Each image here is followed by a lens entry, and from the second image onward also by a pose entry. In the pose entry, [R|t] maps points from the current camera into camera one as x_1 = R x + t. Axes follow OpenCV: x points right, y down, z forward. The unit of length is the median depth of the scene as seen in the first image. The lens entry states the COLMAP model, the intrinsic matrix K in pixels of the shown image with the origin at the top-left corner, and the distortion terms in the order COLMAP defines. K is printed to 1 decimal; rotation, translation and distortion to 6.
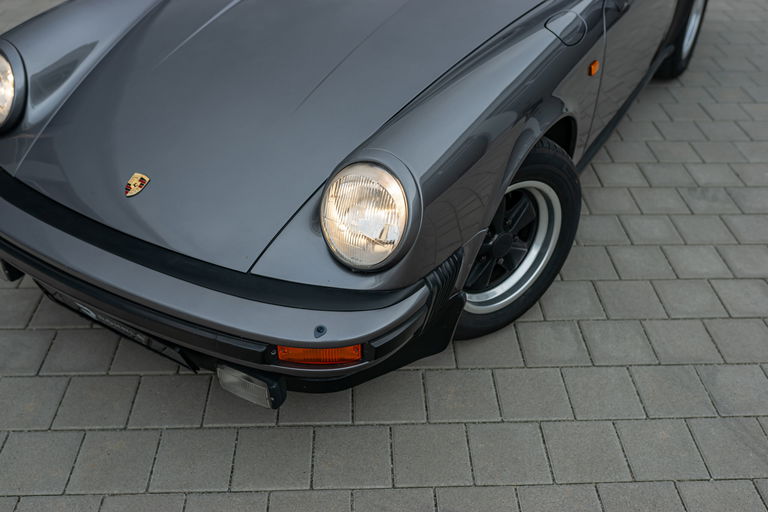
lens RADIAL K [[731.2, 0, 384.0], [0, 731.2, 256.0], [0, 0, 1]] dist [-0.081463, 0.085256]
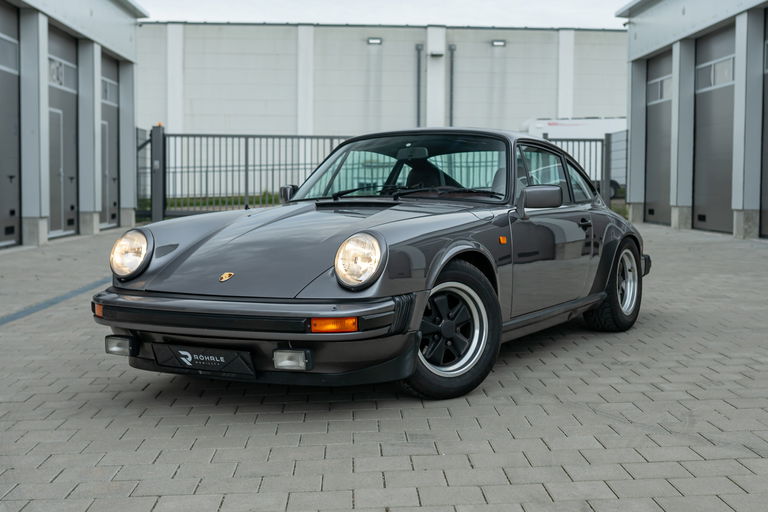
lens RADIAL K [[1010.9, 0, 384.0], [0, 1010.9, 256.0], [0, 0, 1]] dist [0.008664, 0.006246]
pose [[0.999522, -0.030368, -0.005718, 0.040634], [0.022505, 0.842171, -0.538740, 0.992096], [0.021176, 0.538354, 0.842453, -0.888201]]
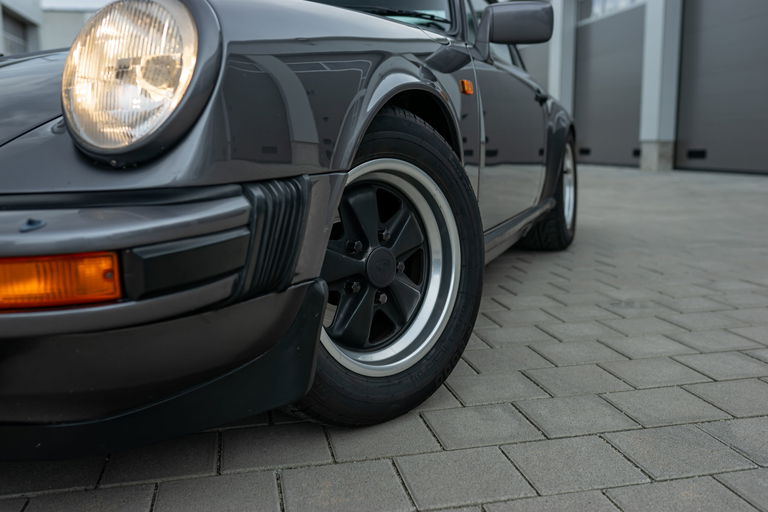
lens RADIAL K [[731.2, 0, 384.0], [0, 731.2, 256.0], [0, 0, 1]] dist [-0.081463, 0.085256]
pose [[0.986106, -0.061102, 0.154470, 0.057410], [0.125262, 0.884267, -0.449868, 0.279329], [-0.109105, 0.462967, 0.879635, 0.380375]]
